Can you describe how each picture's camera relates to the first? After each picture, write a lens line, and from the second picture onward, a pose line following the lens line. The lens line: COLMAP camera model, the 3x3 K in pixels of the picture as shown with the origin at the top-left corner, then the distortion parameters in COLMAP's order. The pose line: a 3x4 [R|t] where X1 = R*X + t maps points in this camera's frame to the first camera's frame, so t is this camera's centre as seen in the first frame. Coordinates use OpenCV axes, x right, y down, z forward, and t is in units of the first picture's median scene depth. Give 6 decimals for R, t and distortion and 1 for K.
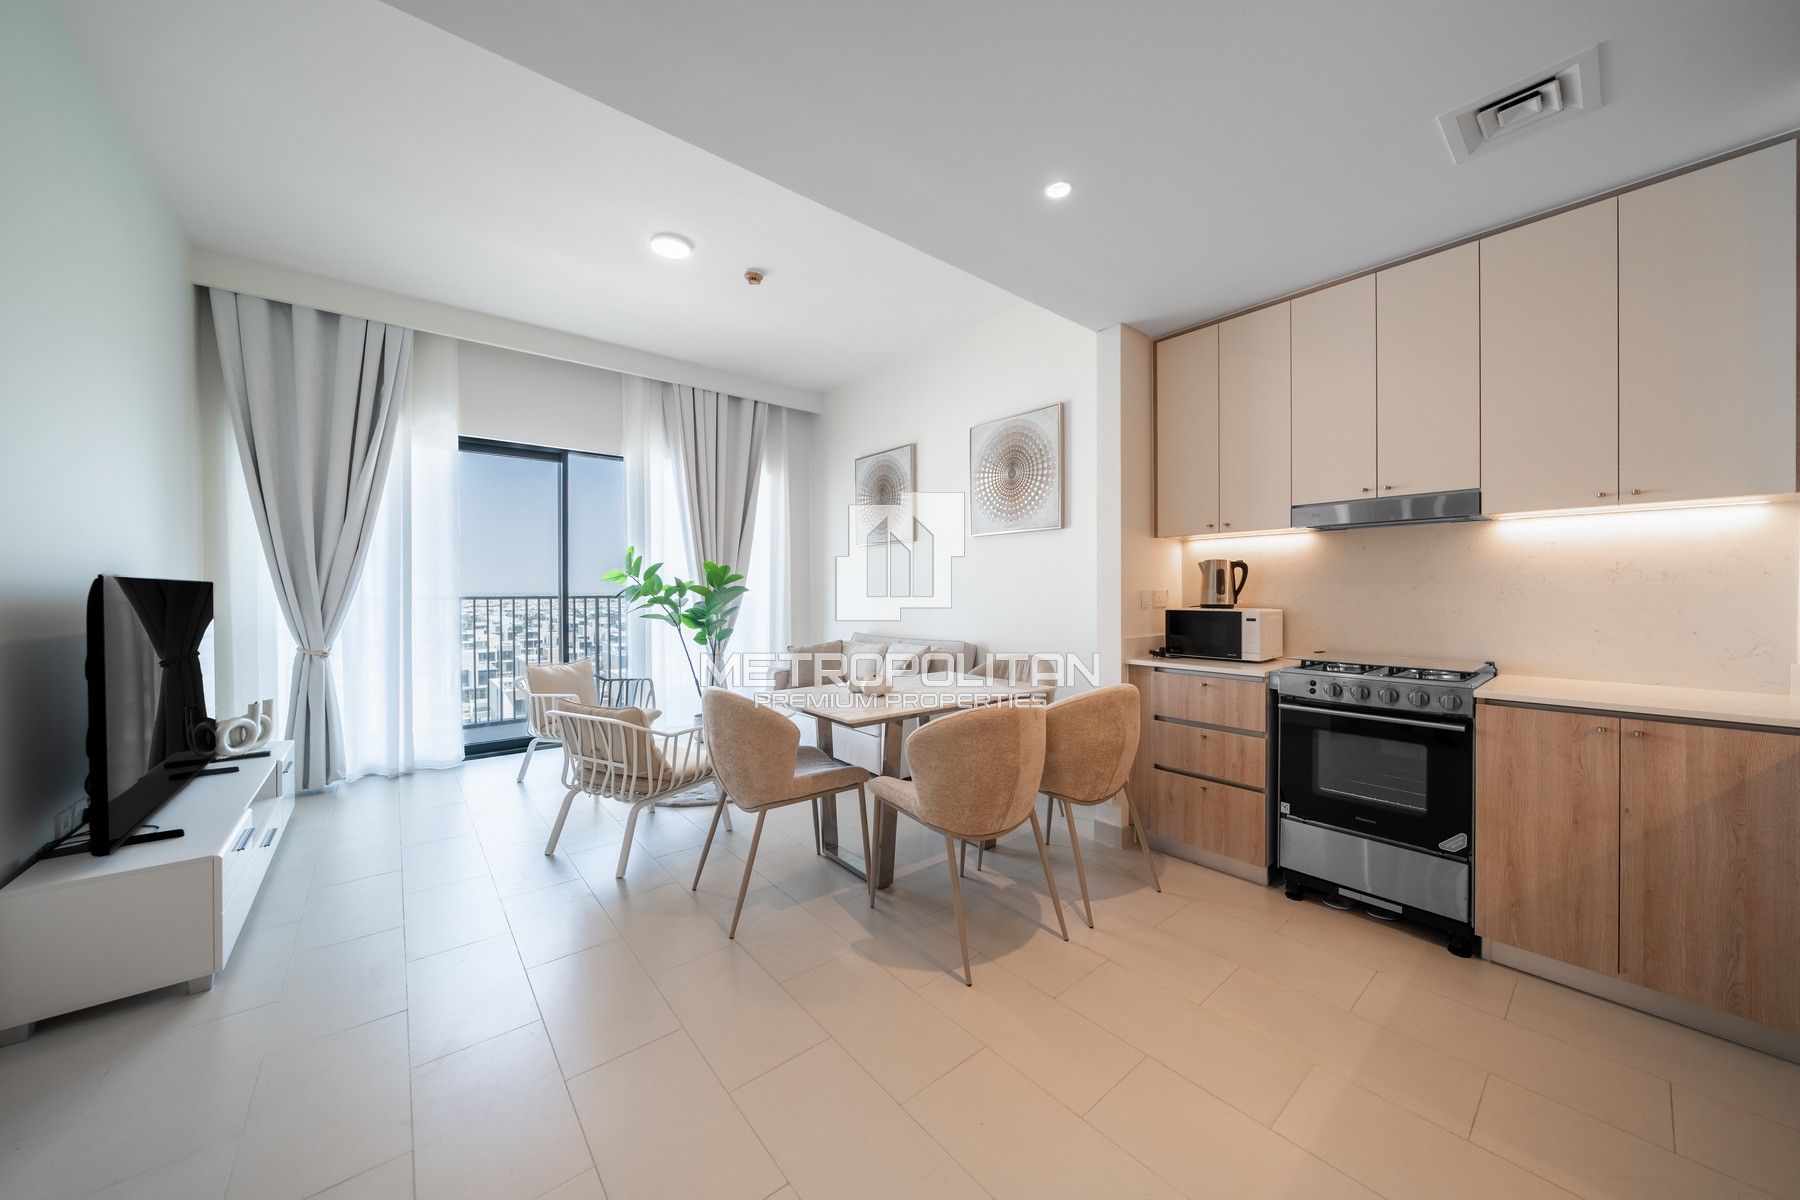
lens RADIAL K [[619.9, 0, 900.9], [0, 619.9, 594.1], [0, 0, 1]] dist [-0.006427, 0.000282]
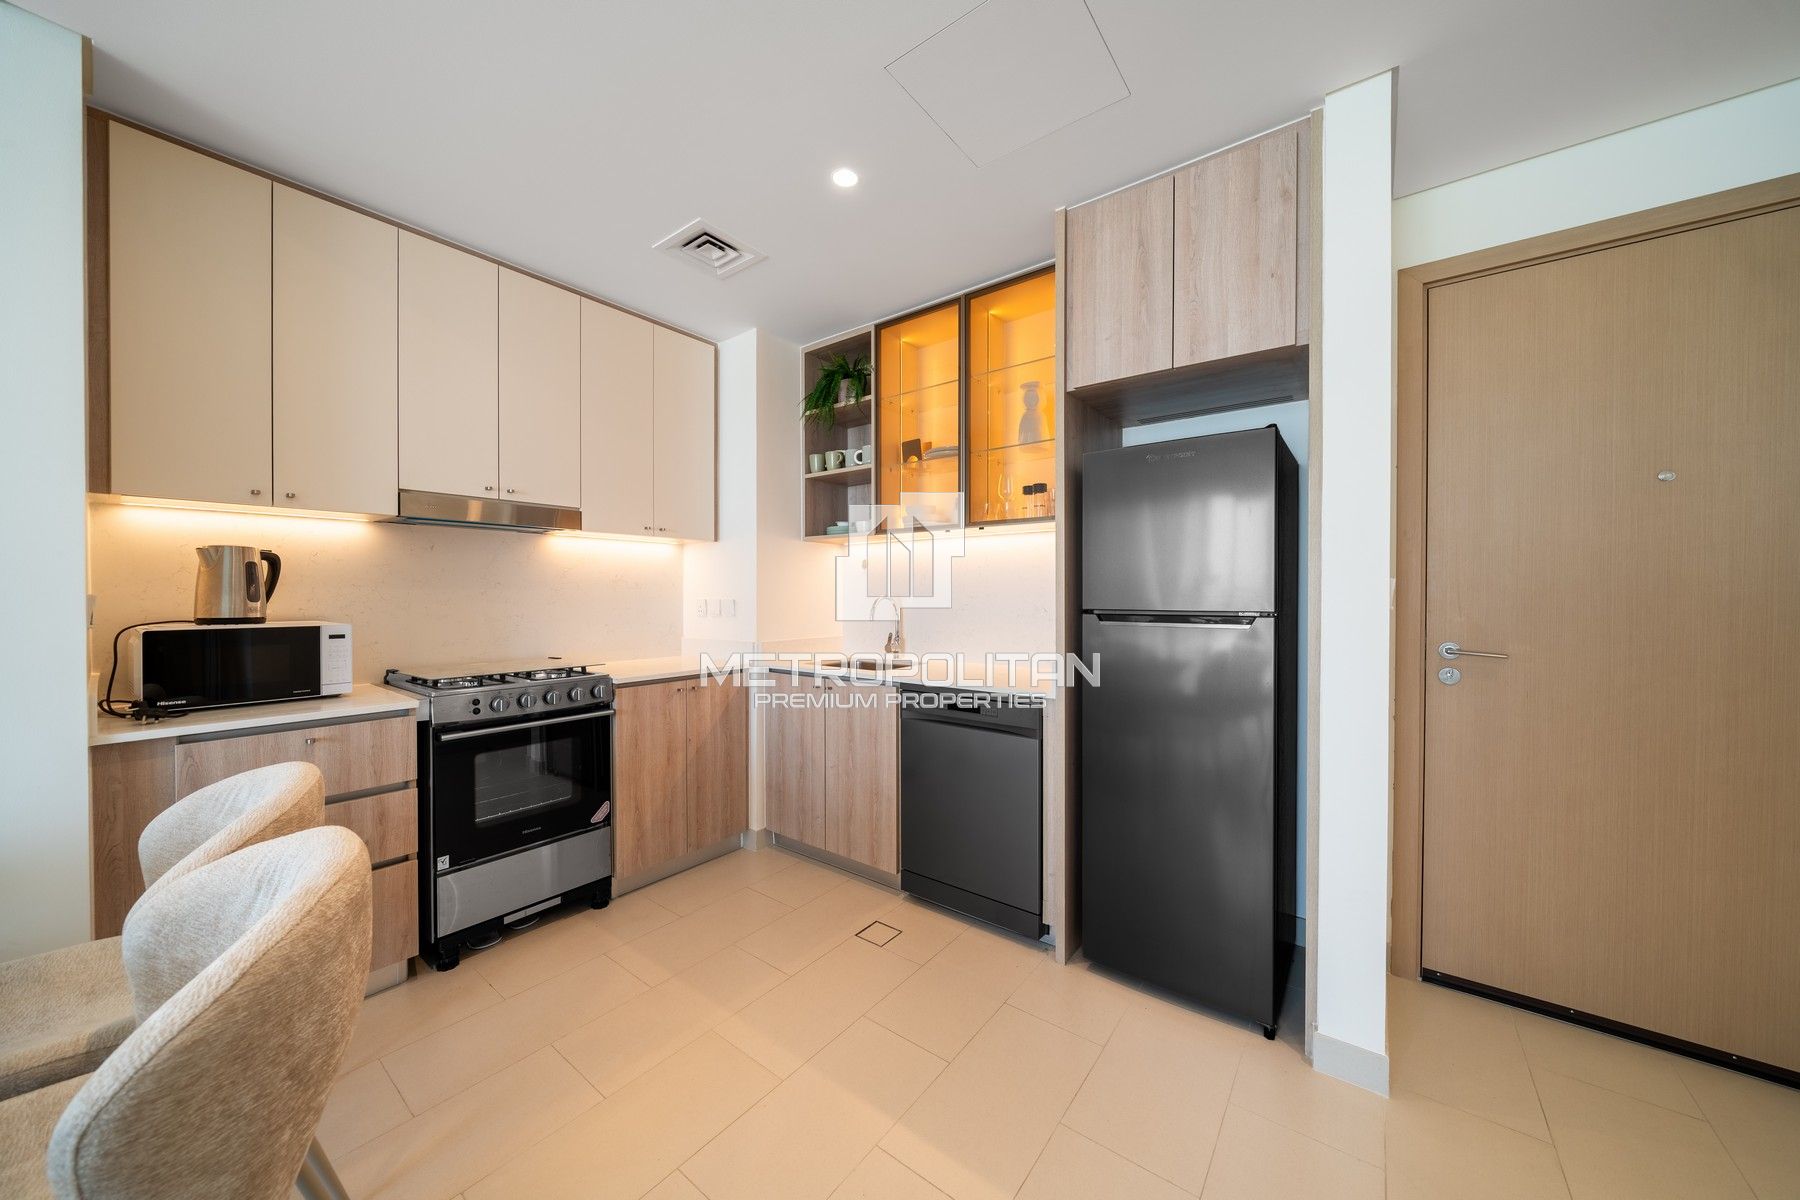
lens RADIAL K [[619.9, 0, 906.2], [0, 619.9, 599.4], [0, 0, 1]] dist [-0.006427, 0.000282]
pose [[-0.231817, -0.005192, 0.972745, -0.233040], [0.006537, 0.999955, 0.006895, -0.001443], [-0.972737, 0.007957, -0.231773, 0.451041]]
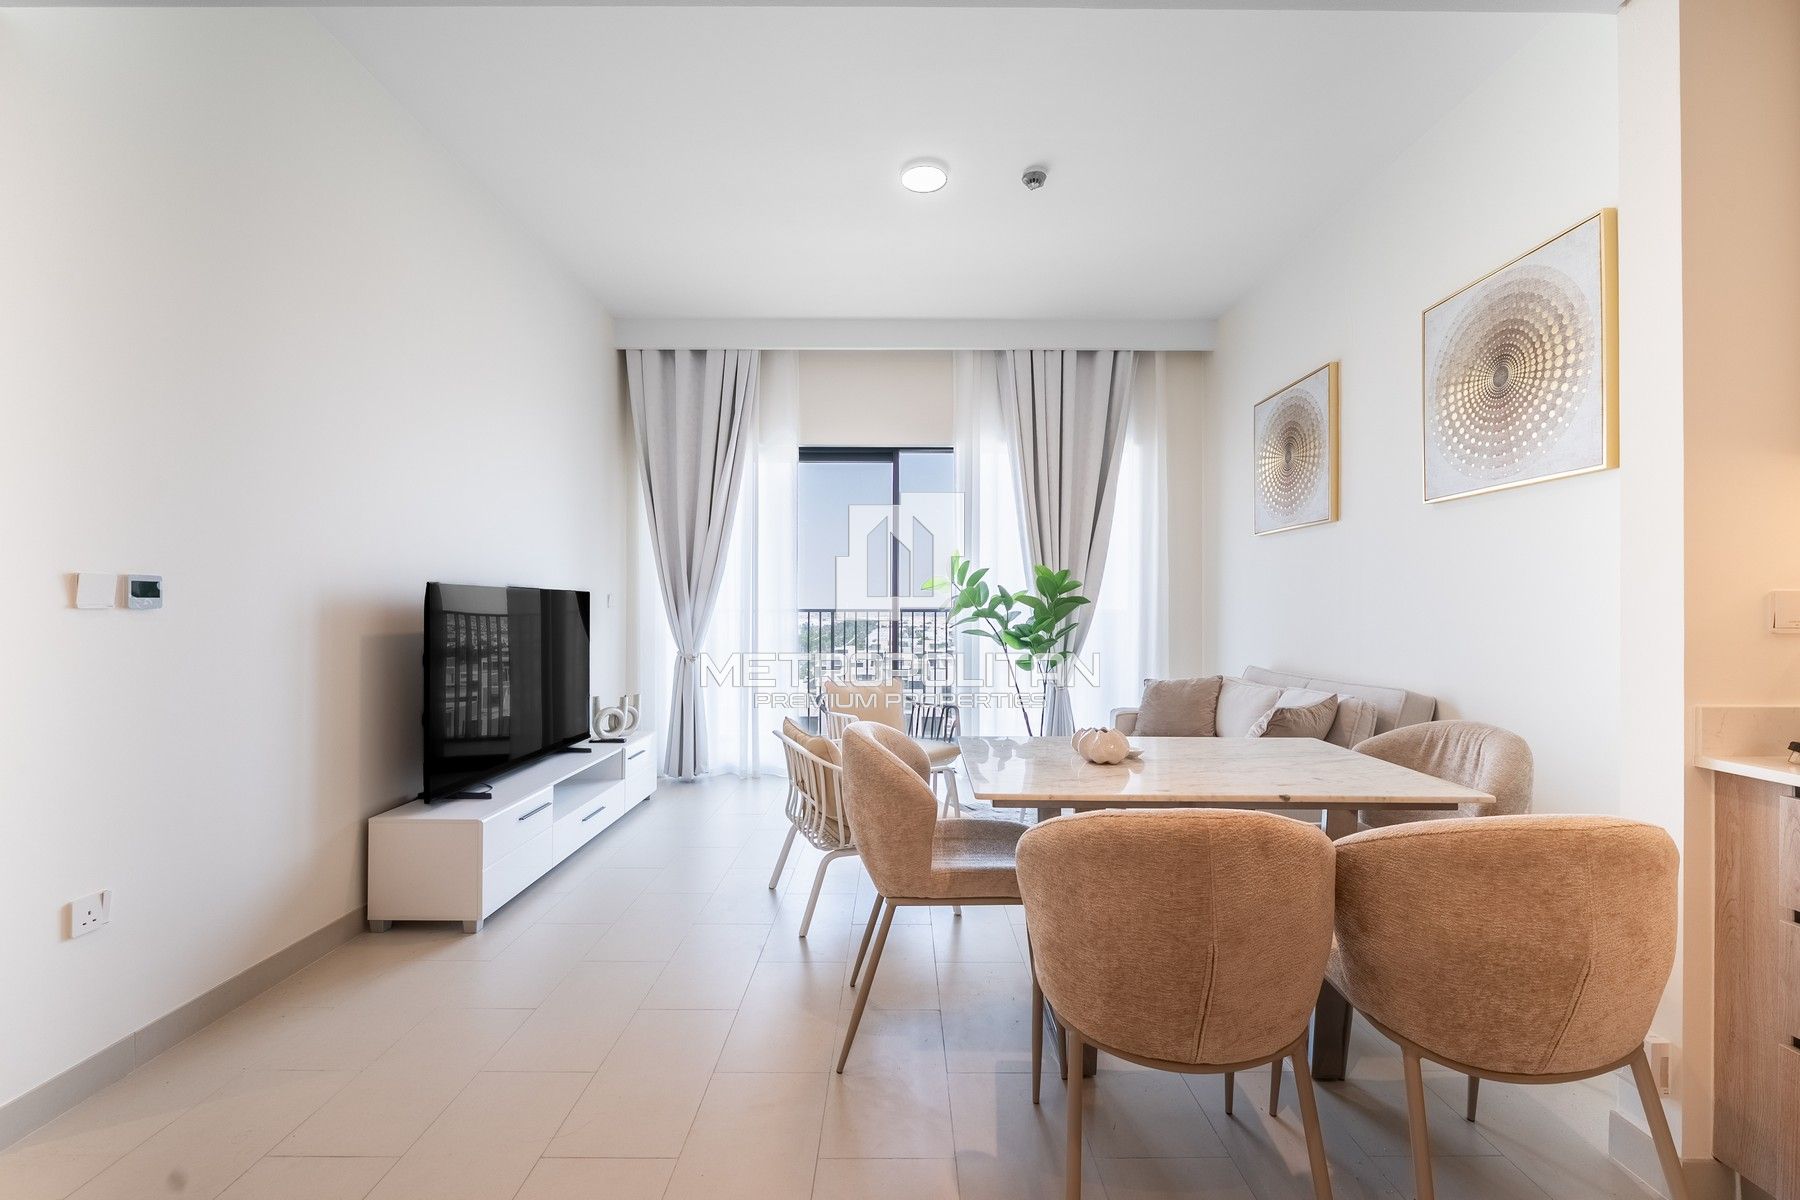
lens RADIAL K [[741.7, 0, 893.3], [0, 741.7, 604.5], [0, 0, 1]] dist [-0.007486, -0.000482]
pose [[0.768040, 0.001606, -0.640400, 0.240988], [-0.009374, 0.999918, -0.008735, 0.011701], [0.640333, 0.012711, 0.767992, 0.252622]]
